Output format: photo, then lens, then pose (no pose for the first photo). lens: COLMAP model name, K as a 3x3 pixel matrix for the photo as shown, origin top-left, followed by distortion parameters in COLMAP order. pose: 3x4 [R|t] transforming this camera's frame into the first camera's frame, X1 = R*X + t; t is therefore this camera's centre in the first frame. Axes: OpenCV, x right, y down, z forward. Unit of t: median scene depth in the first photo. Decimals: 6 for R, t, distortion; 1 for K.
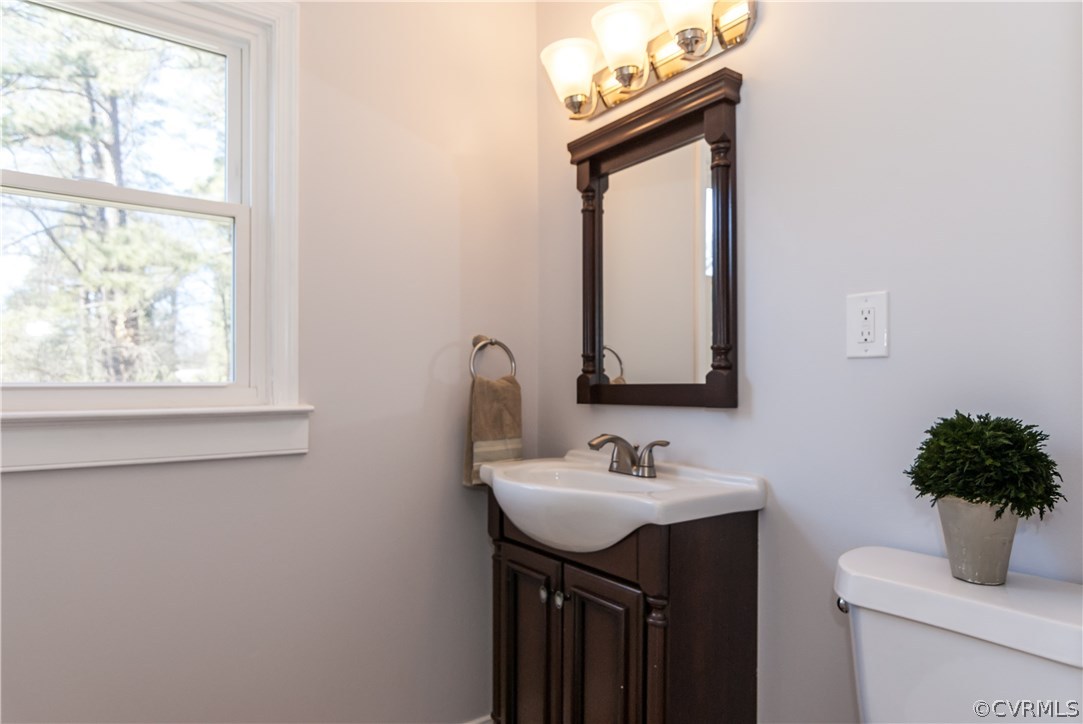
lens RADIAL K [[636.0, 0, 540.8], [0, 636.0, 385.0], [0, 0, 1]] dist [-0.001135, 0.000068]
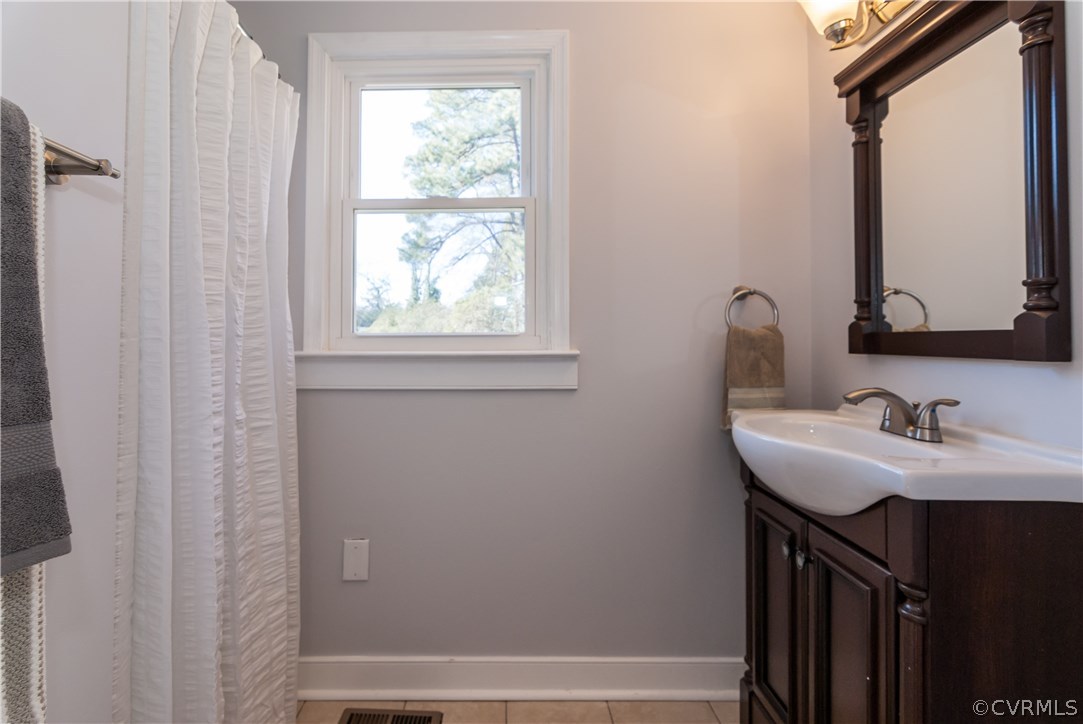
lens RADIAL K [[529.6, 0, 540.3], [0, 529.6, 332.2], [0, 0, 1]] dist [0.001429, 0.000829]
pose [[0.798621, -0.008387, -0.601776, 0.169889], [0.001519, 0.999928, -0.011921, 0.007293], [0.601832, 0.008607, 0.798576, 0.118495]]
